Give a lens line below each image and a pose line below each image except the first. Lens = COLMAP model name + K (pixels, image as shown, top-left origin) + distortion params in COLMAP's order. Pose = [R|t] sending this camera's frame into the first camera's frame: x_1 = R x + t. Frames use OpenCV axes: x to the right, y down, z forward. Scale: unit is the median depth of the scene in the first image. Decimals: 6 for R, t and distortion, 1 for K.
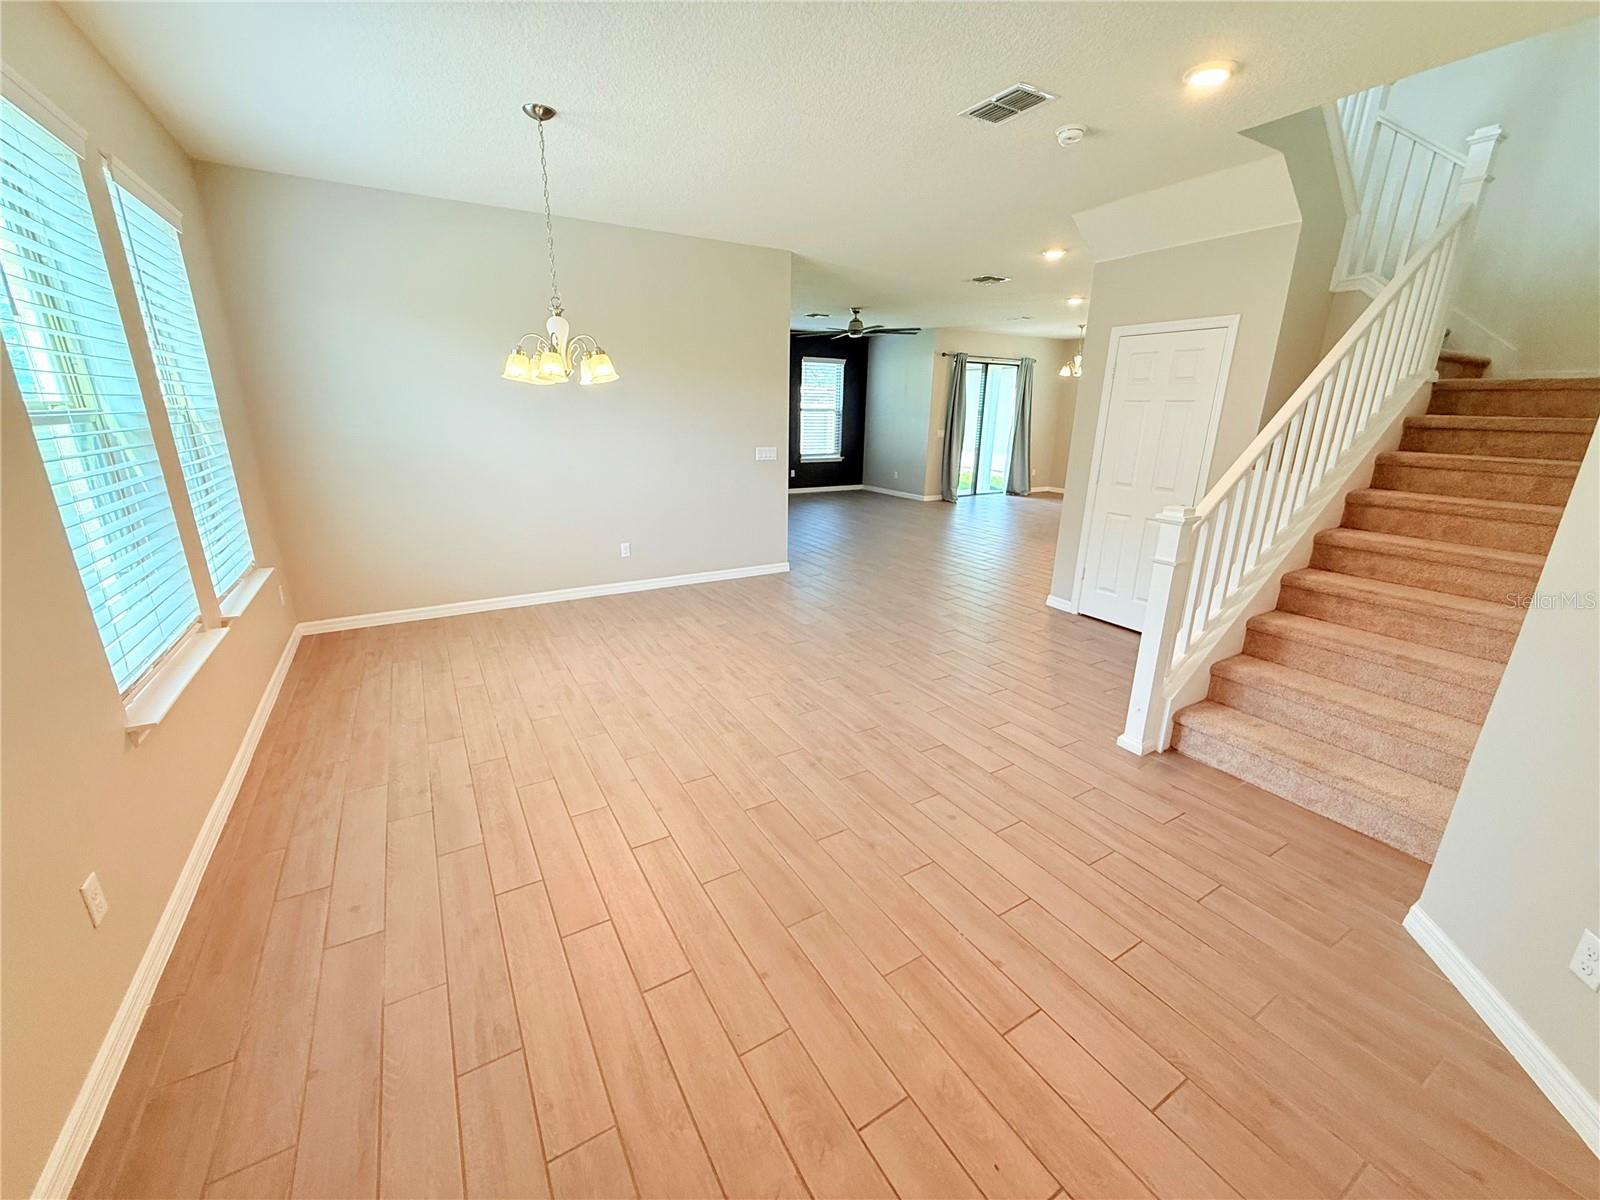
lens RADIAL K [[637.5, 0, 801.0], [0, 637.5, 599.3], [0, 0, 1]] dist [0.013162, 0.000133]
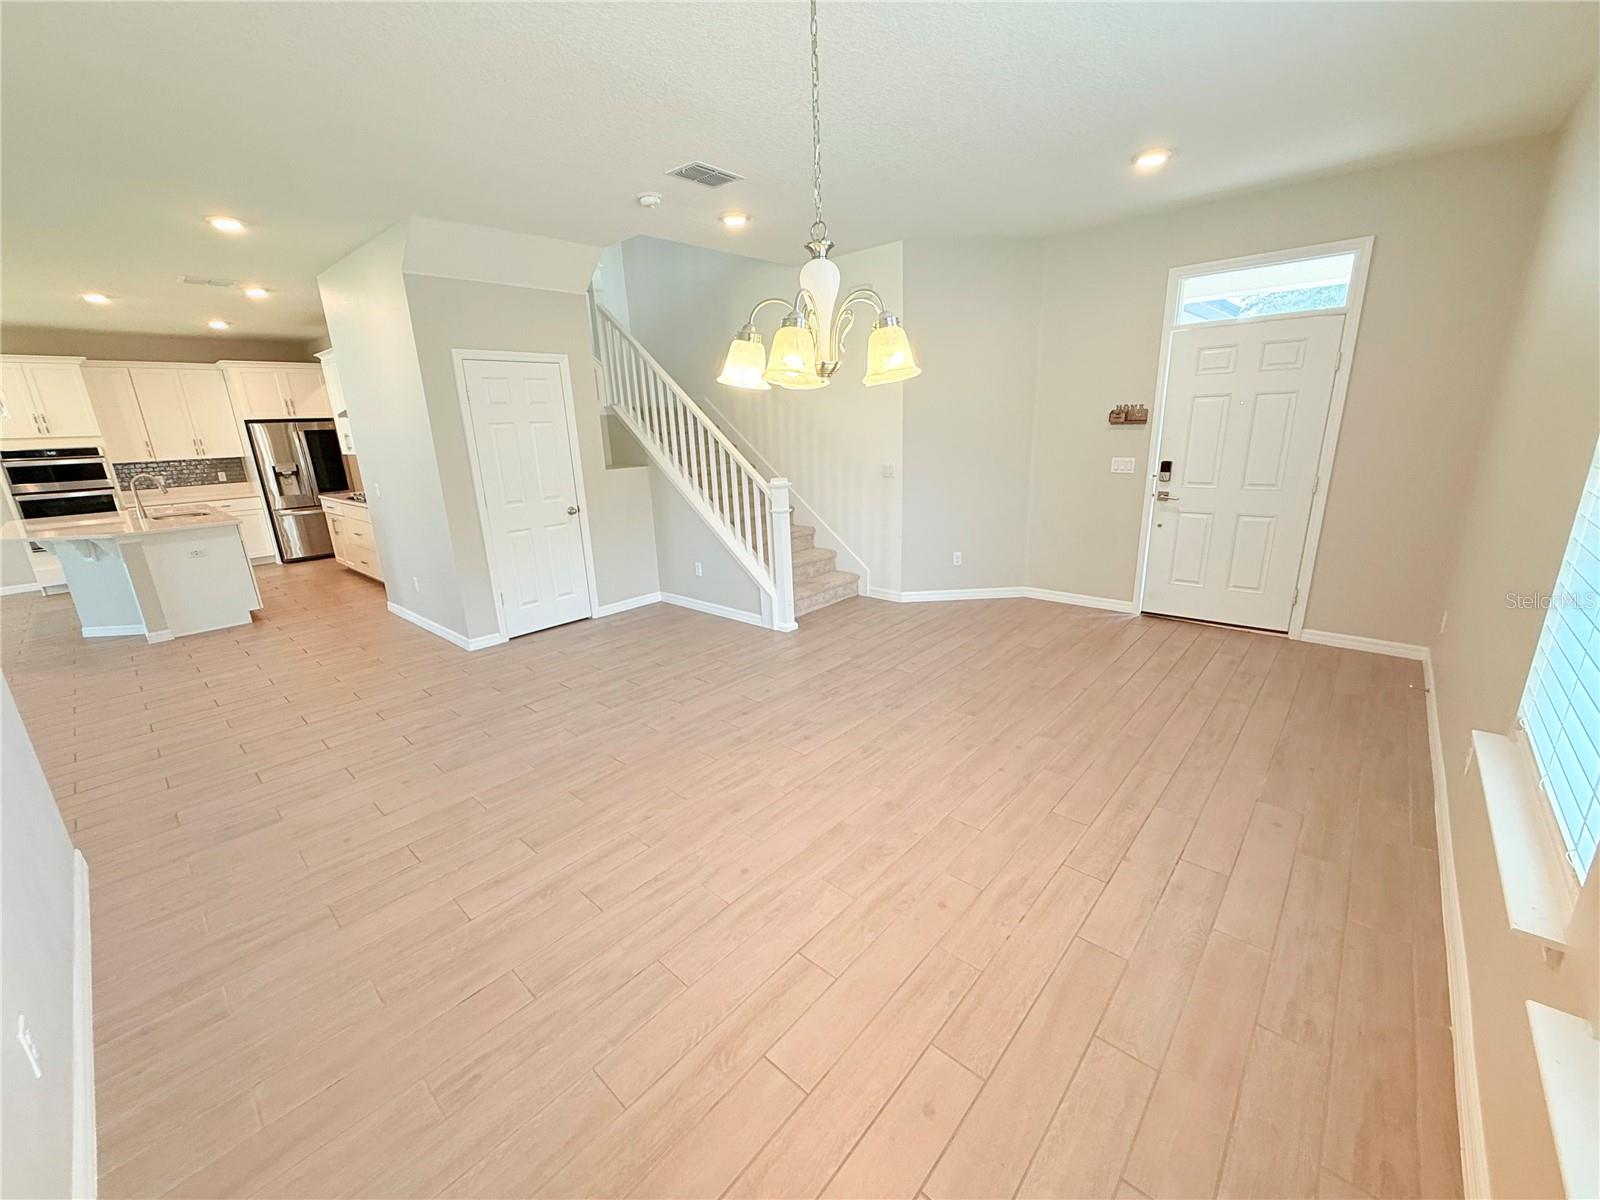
lens RADIAL K [[637.5, 0, 801.0], [0, 637.5, 599.3], [0, 0, 1]] dist [0.013162, 0.000133]
pose [[-0.295318, -0.261907, 0.918799, -0.908020], [0.305716, 0.885223, 0.350598, -0.374322], [-0.905166, 0.384429, -0.181353, 1.186942]]
